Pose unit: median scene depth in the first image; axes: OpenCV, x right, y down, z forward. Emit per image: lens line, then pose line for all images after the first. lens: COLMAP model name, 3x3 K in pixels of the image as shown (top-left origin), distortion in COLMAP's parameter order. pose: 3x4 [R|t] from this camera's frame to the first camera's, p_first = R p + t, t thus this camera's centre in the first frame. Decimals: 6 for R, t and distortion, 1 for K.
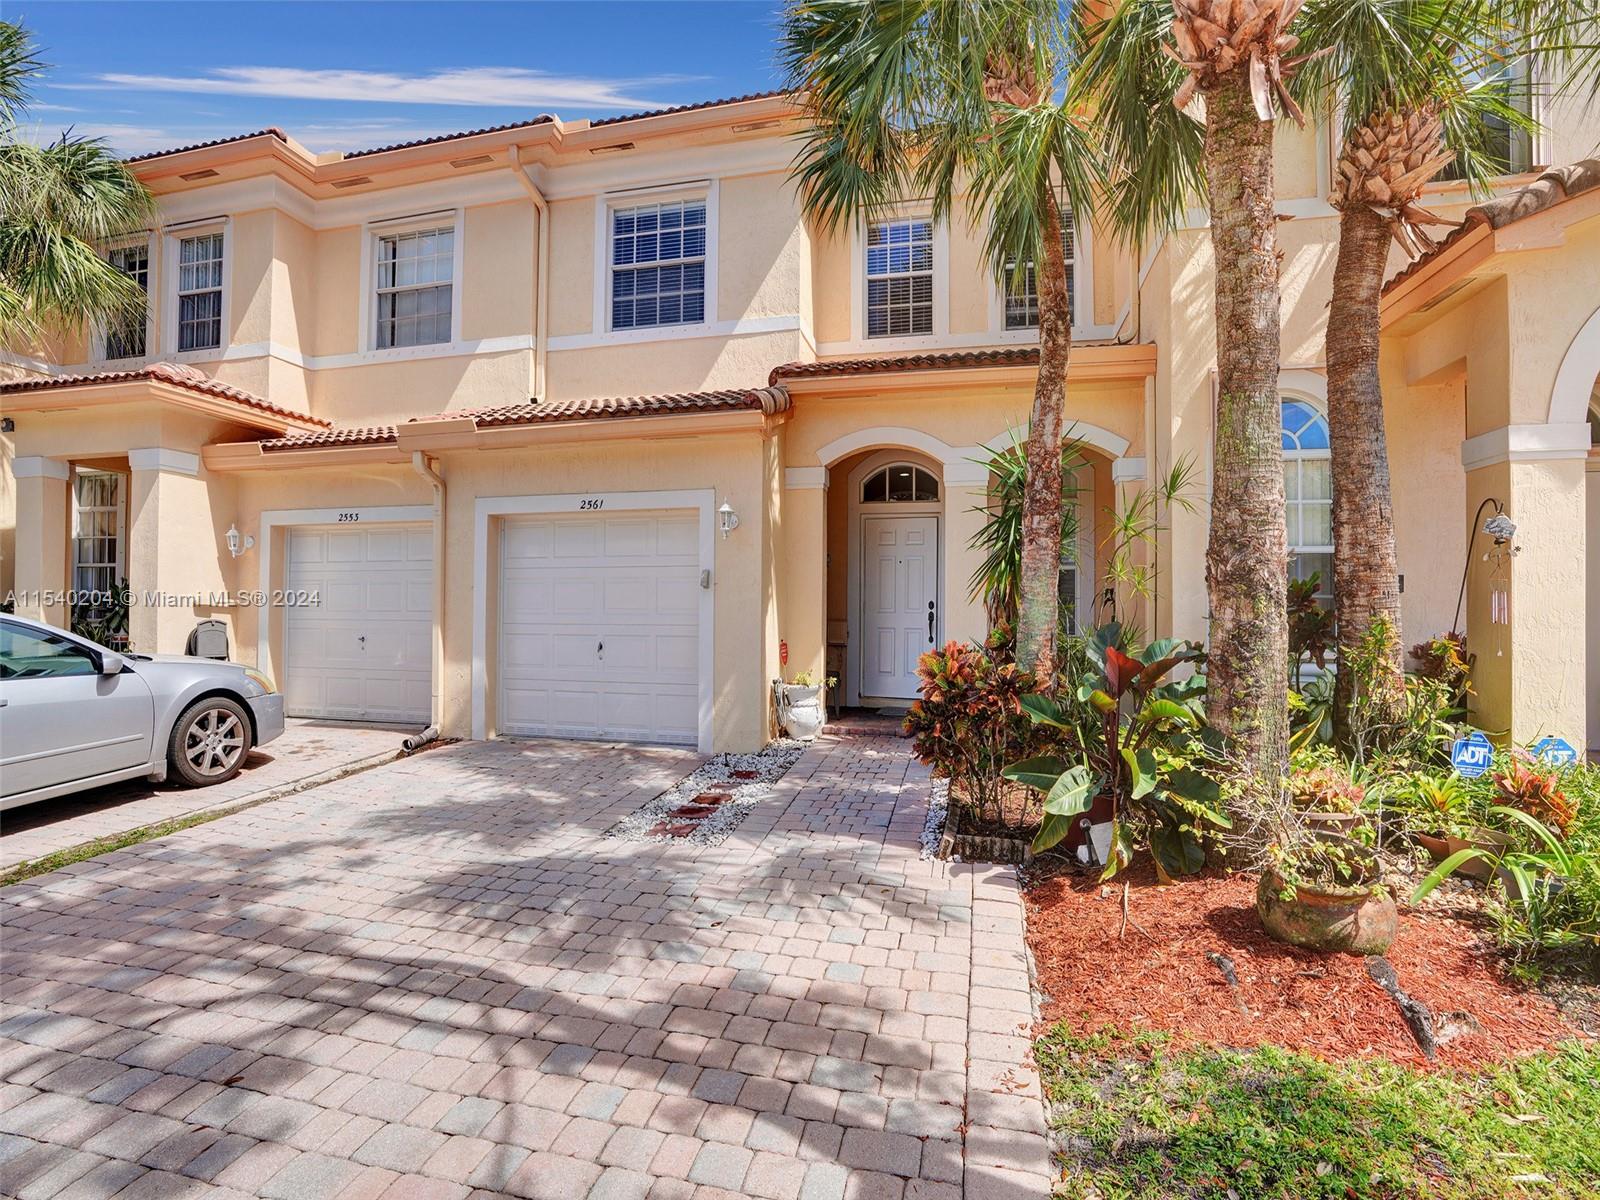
lens RADIAL K [[740.8, 0, 800.8], [0, 740.8, 596.0], [0, 0, 1]] dist [-0.033043, 0.002428]
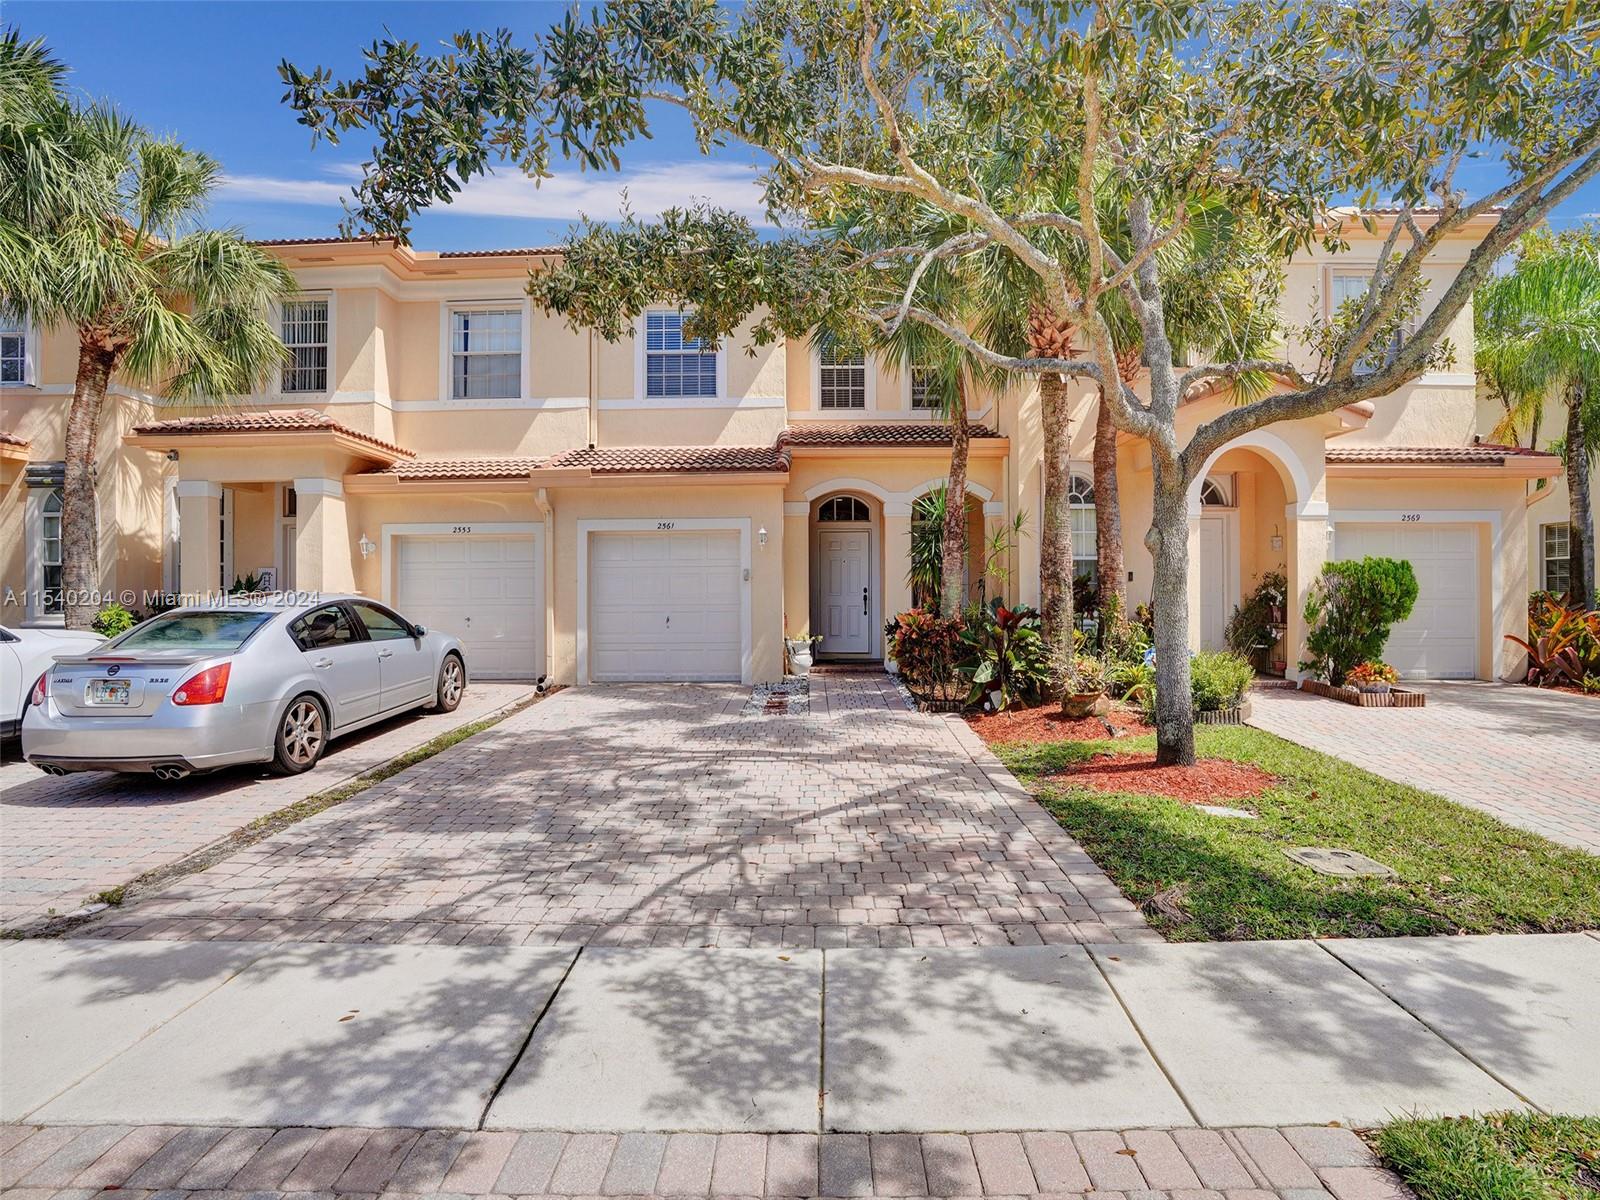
lens RADIAL K [[740.8, 0, 800.9], [0, 740.8, 589.8], [0, 0, 1]] dist [-0.033043, 0.002428]
pose [[0.977474, -0.009270, 0.210852, -0.331193], [0.007231, 0.999919, 0.010438, -0.006413], [-0.210932, -0.008678, 0.977462, -0.546327]]
